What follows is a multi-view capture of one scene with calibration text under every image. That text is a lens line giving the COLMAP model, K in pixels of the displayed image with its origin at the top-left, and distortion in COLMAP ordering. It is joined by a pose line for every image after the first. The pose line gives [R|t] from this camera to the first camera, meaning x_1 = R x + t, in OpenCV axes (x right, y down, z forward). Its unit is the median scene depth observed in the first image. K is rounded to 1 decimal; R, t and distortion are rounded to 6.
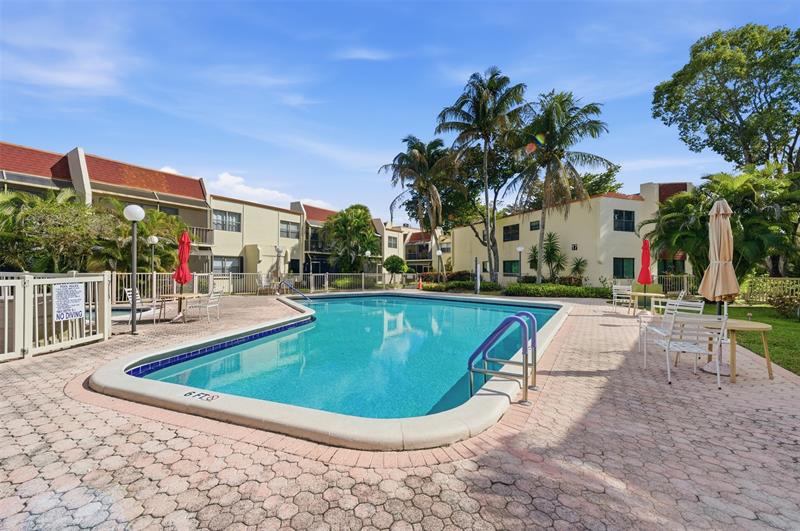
lens RADIAL K [[325.8, 0, 397.7], [0, 325.8, 269.9], [0, 0, 1]] dist [0.008327, -0.000447]
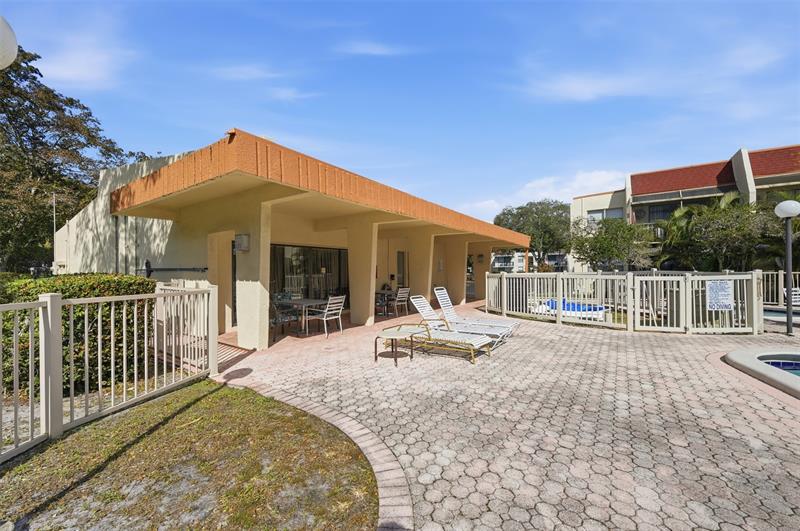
lens RADIAL K [[325.8, 0, 395.4], [0, 325.8, 265.5], [0, 0, 1]] dist [0.008327, -0.000447]
pose [[-0.029044, -0.020195, -0.999374, 0.198465], [0.007908, 0.999760, -0.020432, 0.001479], [0.999547, -0.008497, -0.028877, -0.124610]]
